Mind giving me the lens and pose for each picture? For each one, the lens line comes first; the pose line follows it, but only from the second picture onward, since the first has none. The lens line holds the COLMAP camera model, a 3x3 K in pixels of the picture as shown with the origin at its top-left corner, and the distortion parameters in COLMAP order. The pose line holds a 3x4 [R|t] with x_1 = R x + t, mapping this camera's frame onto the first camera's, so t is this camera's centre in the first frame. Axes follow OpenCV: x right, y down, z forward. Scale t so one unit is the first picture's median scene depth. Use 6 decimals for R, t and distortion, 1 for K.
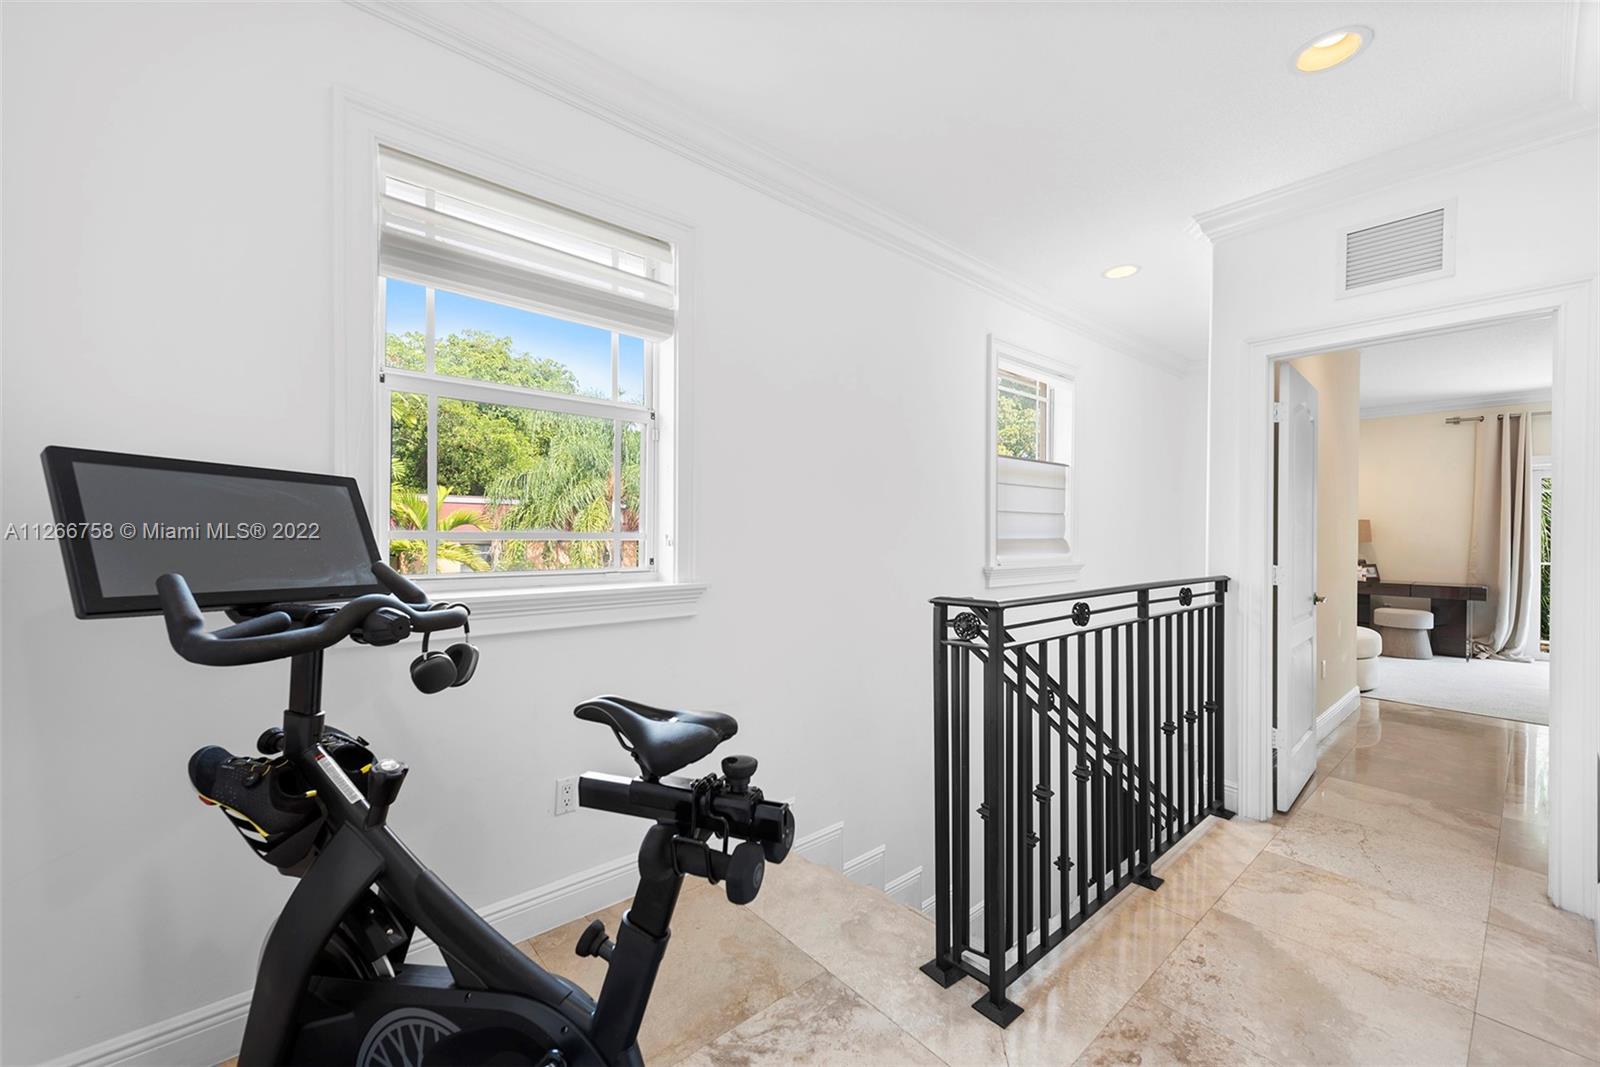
lens RADIAL K [[626.7, 0, 807.2], [0, 626.7, 537.5], [0, 0, 1]] dist [0.003407, -0.000730]
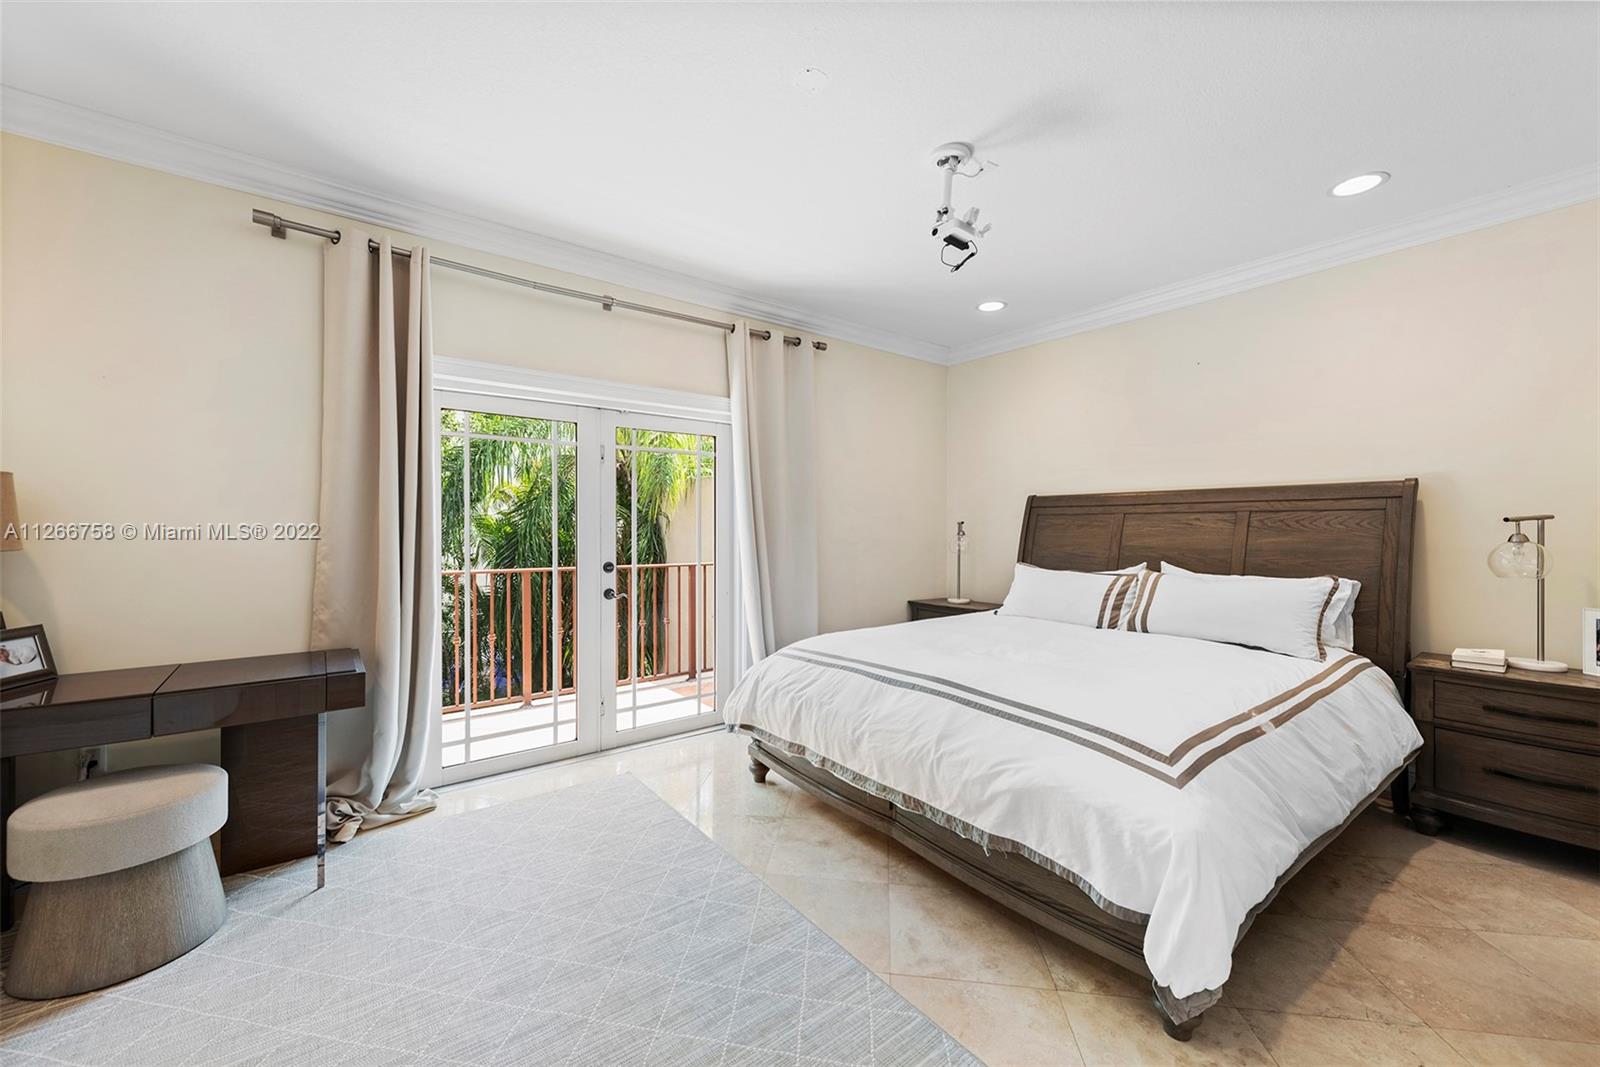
lens RADIAL K [[626.7, 0, 808.5], [0, 626.7, 526.8], [0, 0, 1]] dist [0.003407, -0.000730]
pose [[0.037960, -0.010802, 0.999221, 0.690481], [0.005612, 0.999928, 0.010596, -0.006917], [-0.999263, 0.005206, 0.038018, 0.693178]]
